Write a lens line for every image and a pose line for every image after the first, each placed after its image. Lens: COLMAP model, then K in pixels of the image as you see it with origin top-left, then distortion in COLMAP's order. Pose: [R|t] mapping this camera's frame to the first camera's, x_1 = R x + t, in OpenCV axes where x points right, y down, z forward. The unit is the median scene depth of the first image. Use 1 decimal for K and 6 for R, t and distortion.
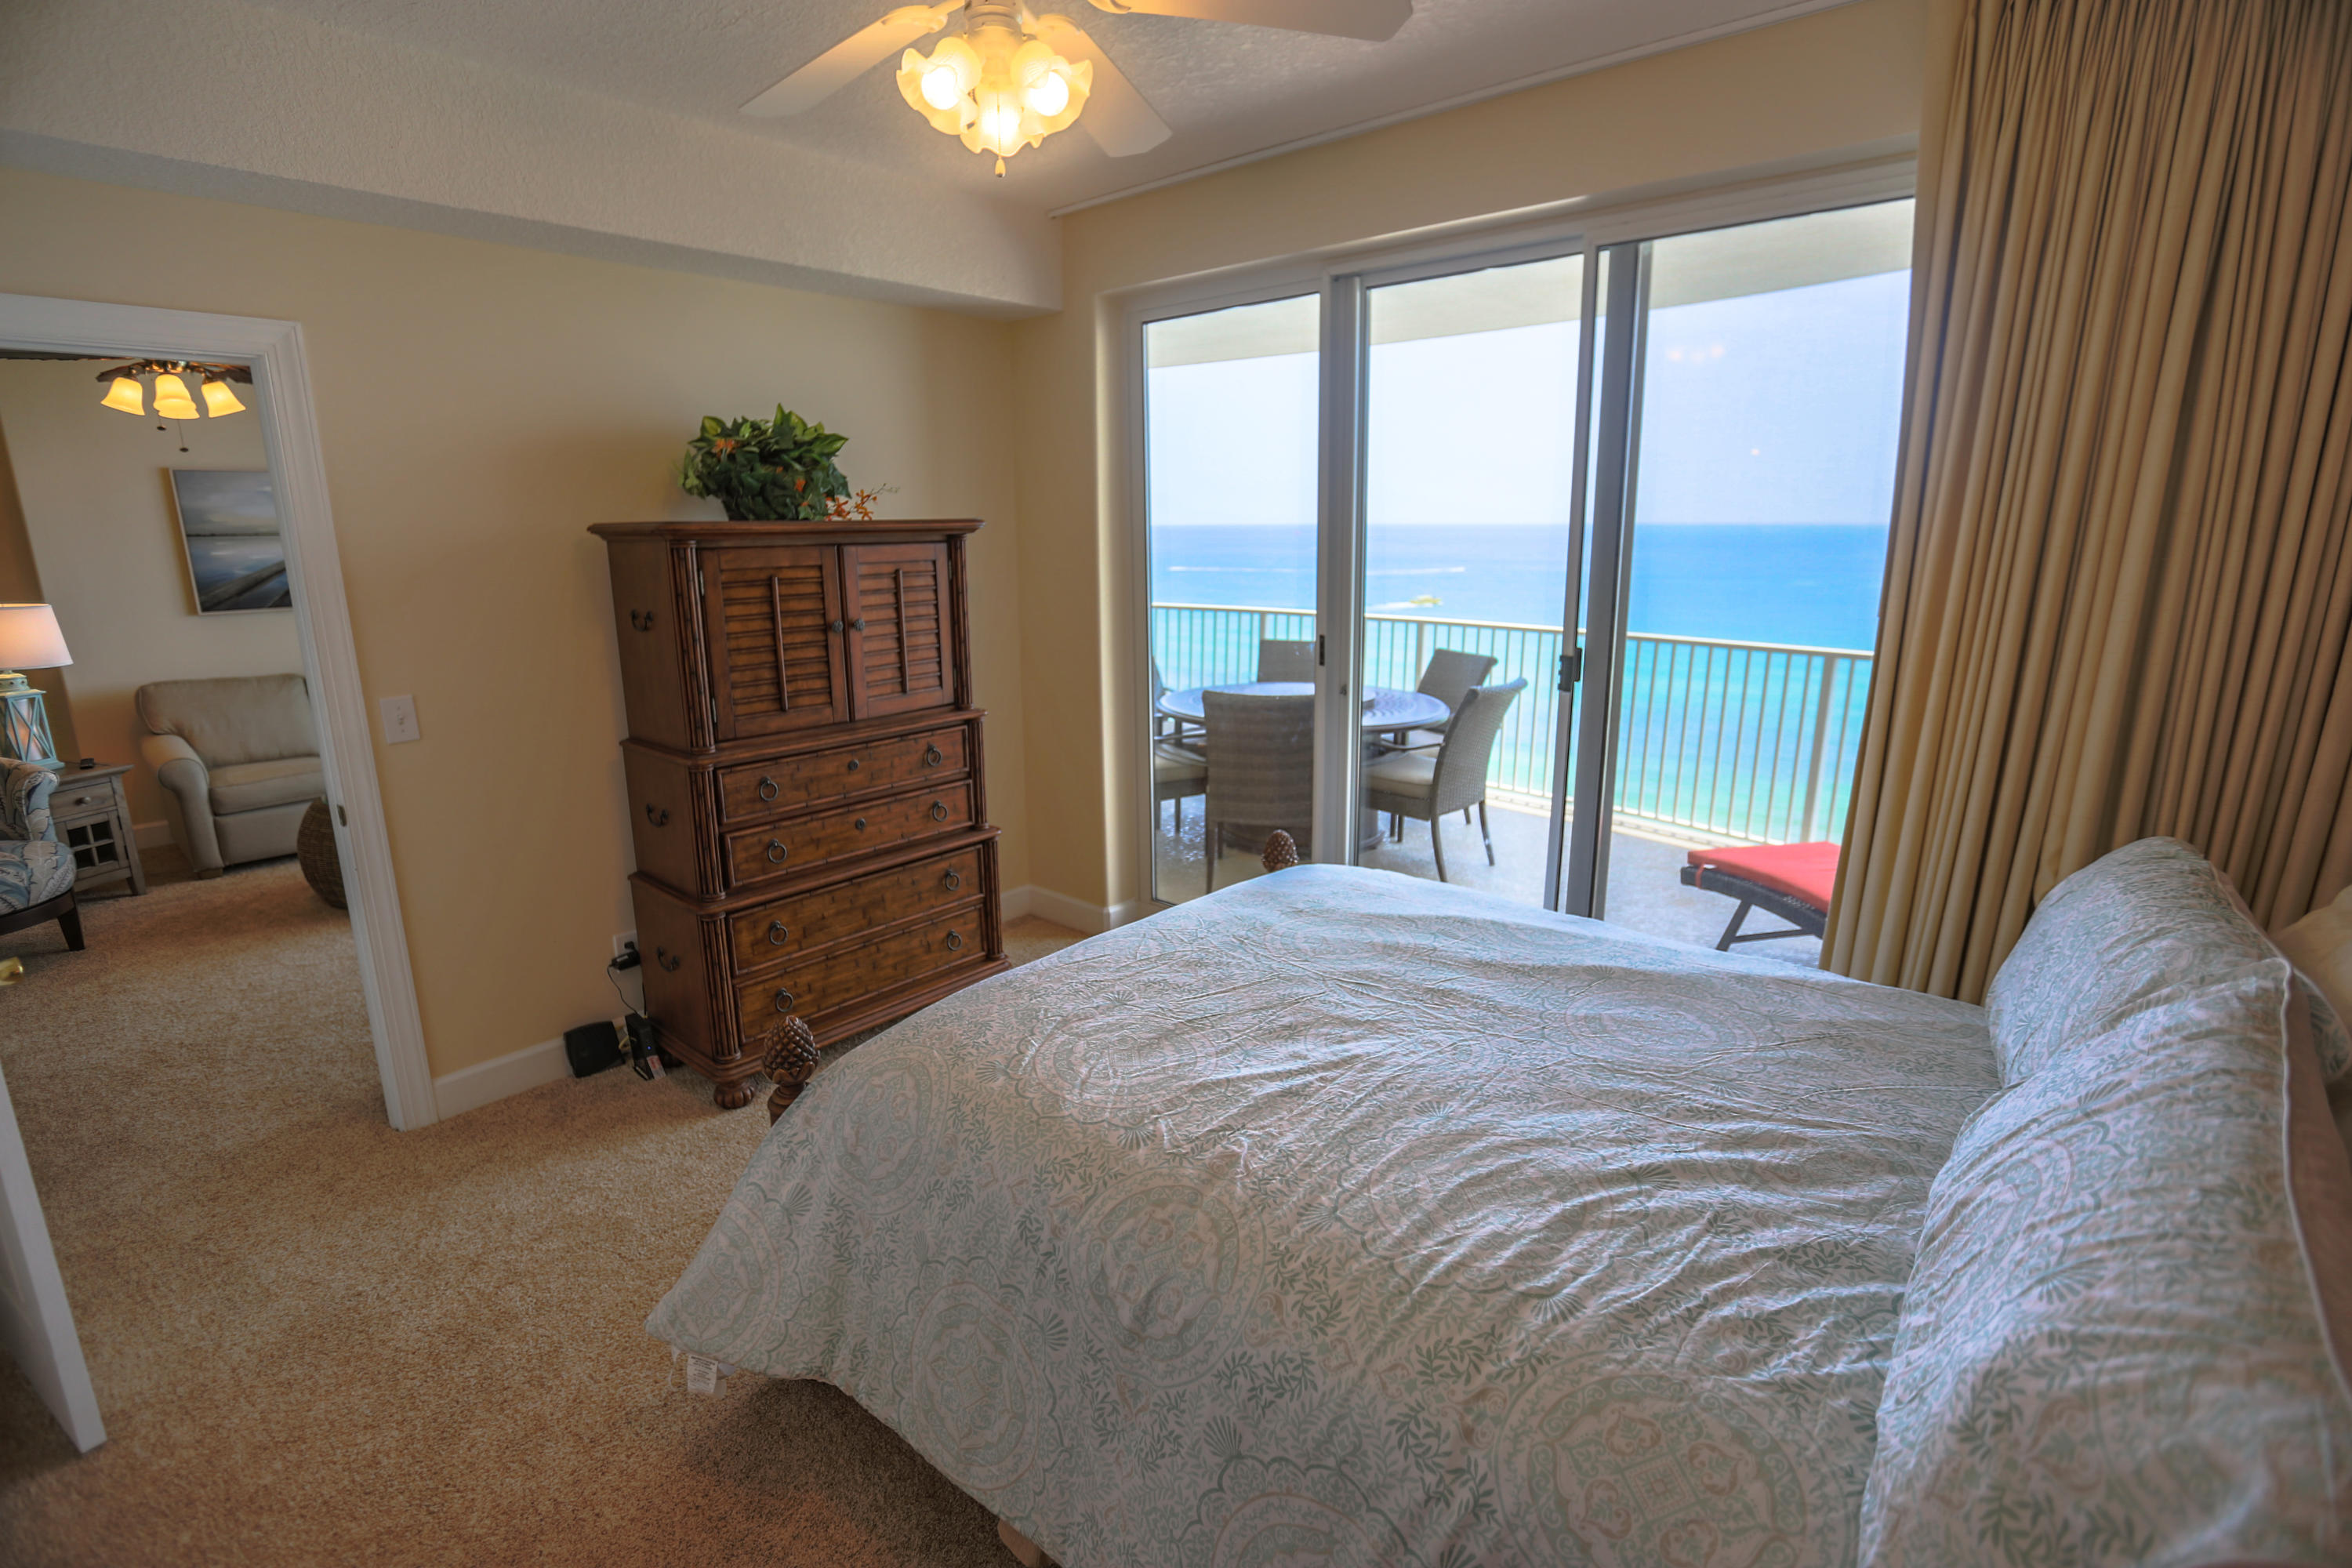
lens RADIAL K [[1087.0, 0, 1164.6], [0, 1087.0, 769.8], [0, 0, 1]] dist [-0.051705, 0.022413]
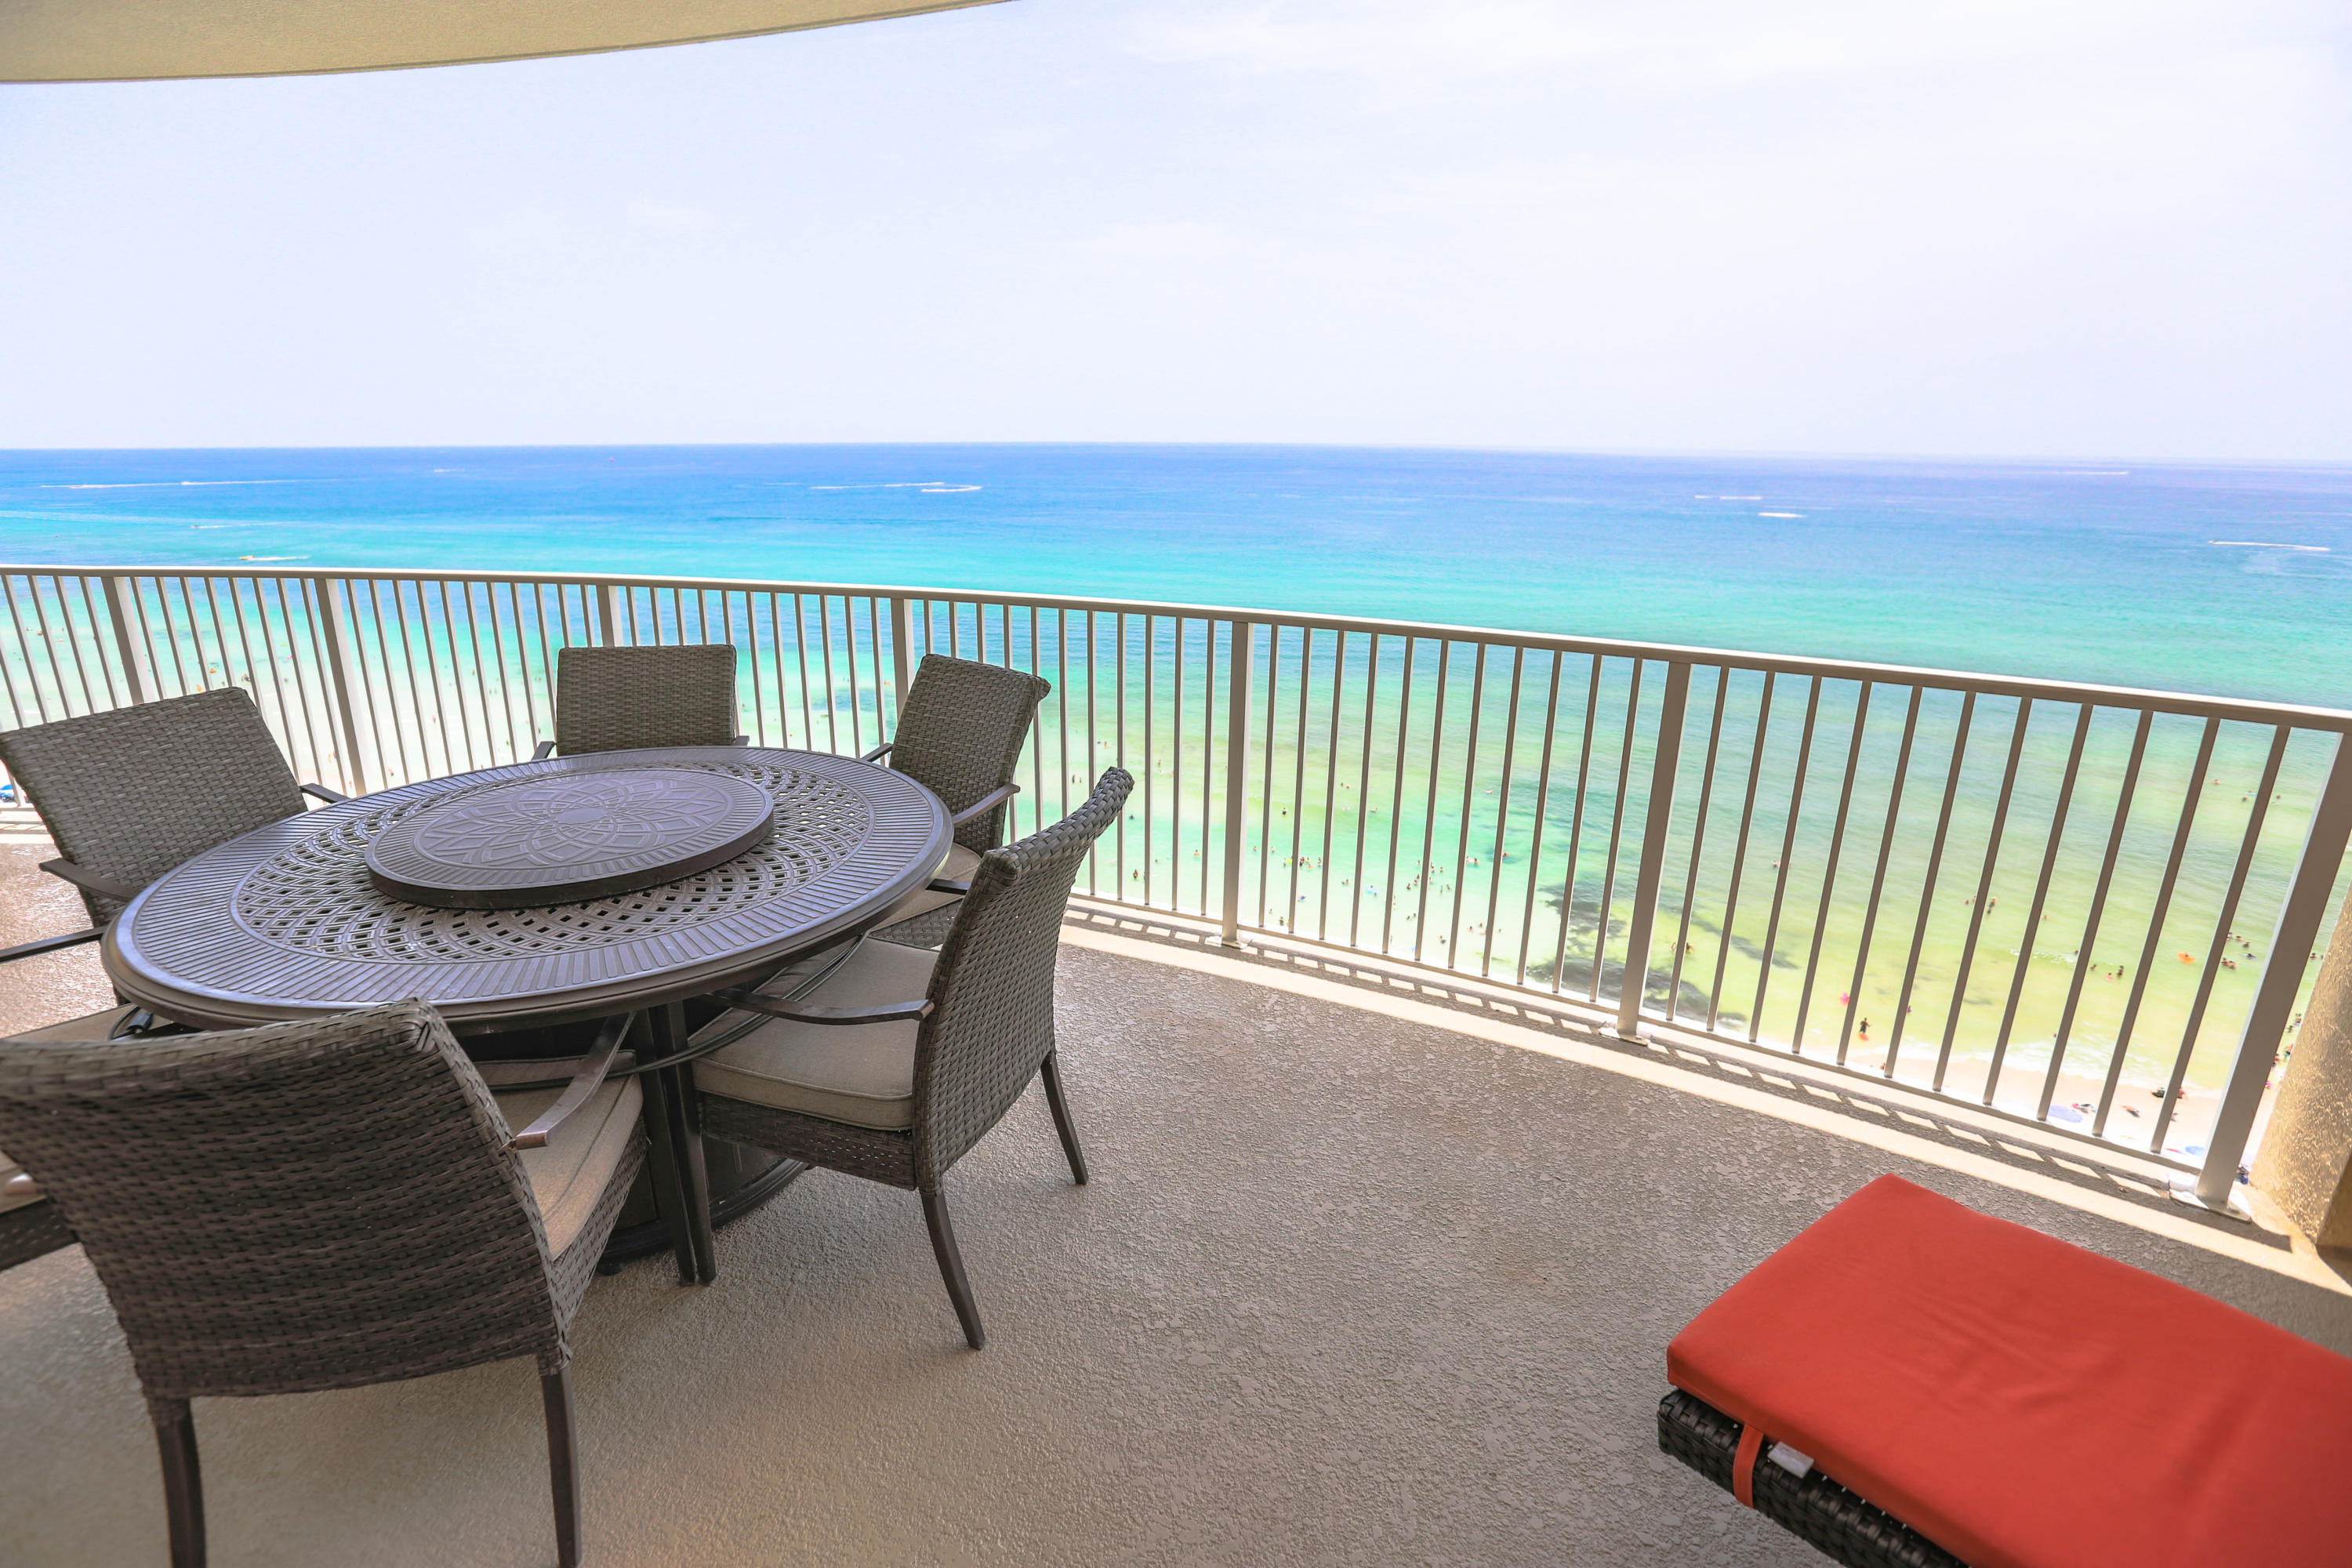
lens RADIAL K [[1087.0, 0, 1164.6], [0, 1087.0, 769.8], [0, 0, 1]] dist [-0.051705, 0.022413]
pose [[0.913613, -0.108529, 0.391832, 0.161351], [0.079660, 0.992819, 0.089251, -0.102133], [-0.398704, -0.050328, 0.915698, 0.533429]]
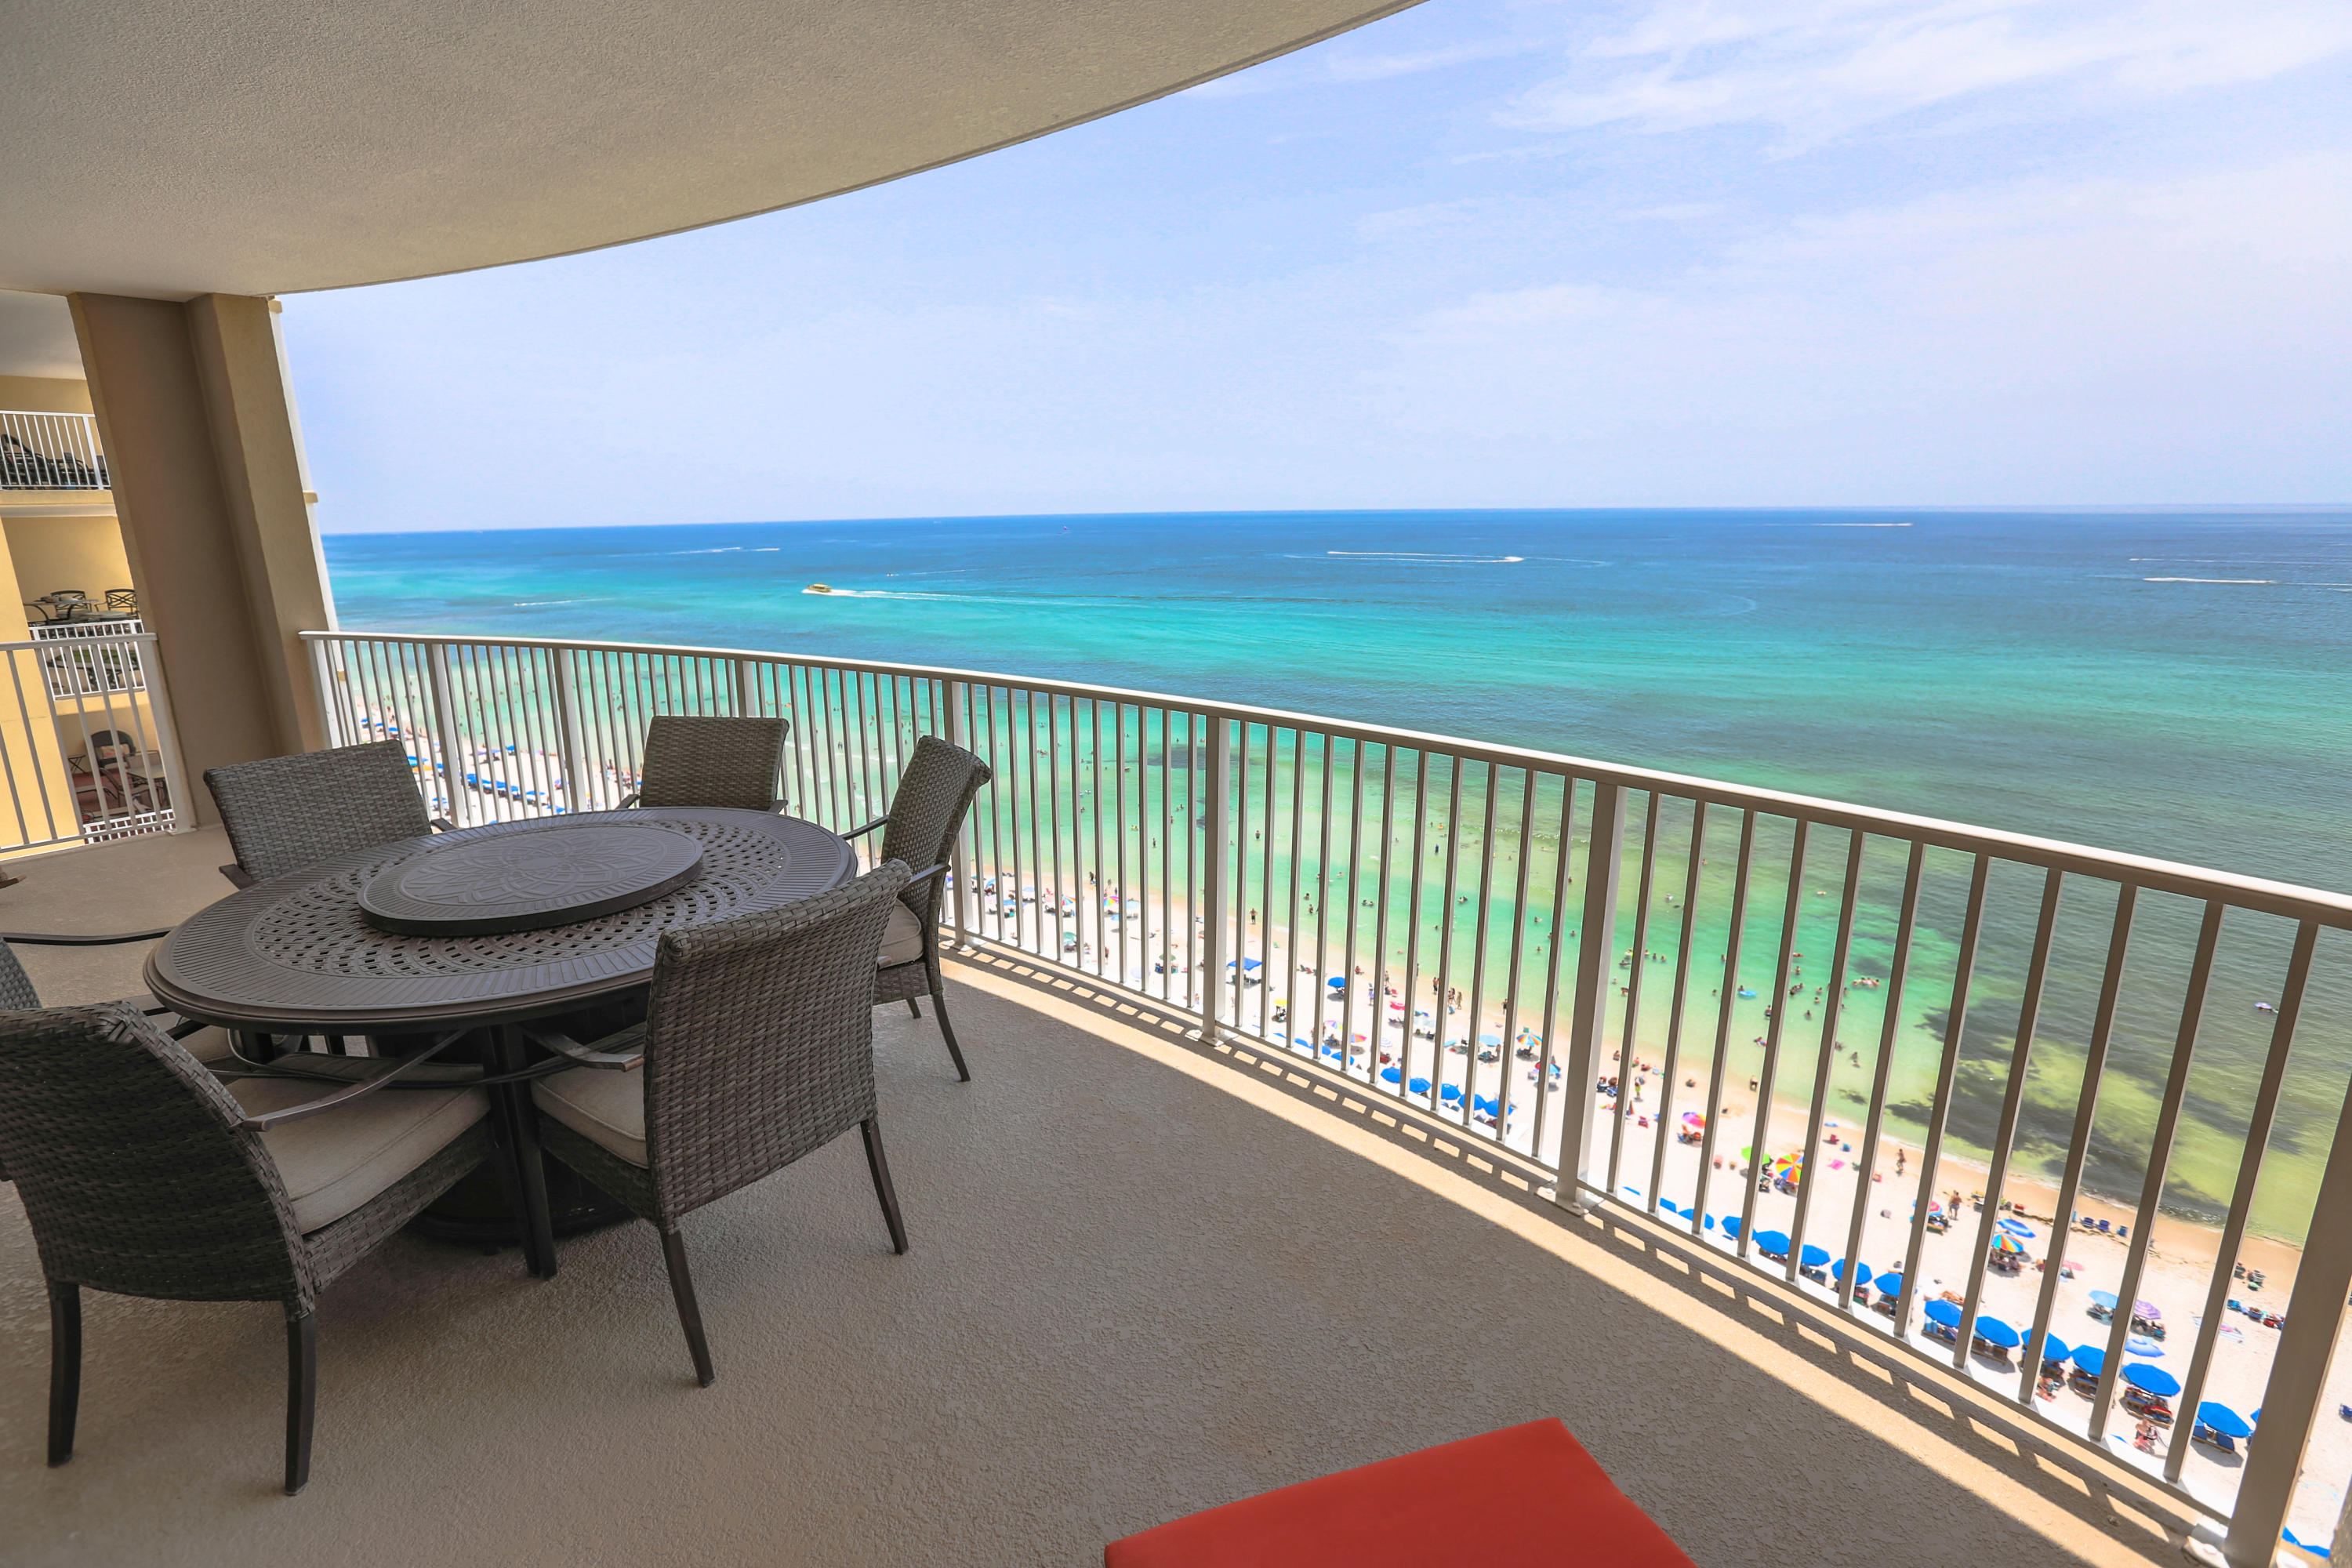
lens RADIAL K [[1087.0, 0, 1164.6], [0, 1087.0, 769.8], [0, 0, 1]] dist [-0.051705, 0.022413]
pose [[0.992820, -0.032757, 0.115045, 0.331825], [0.031487, 0.999422, 0.012842, -0.105632], [-0.115400, -0.009127, 0.993277, 0.481228]]
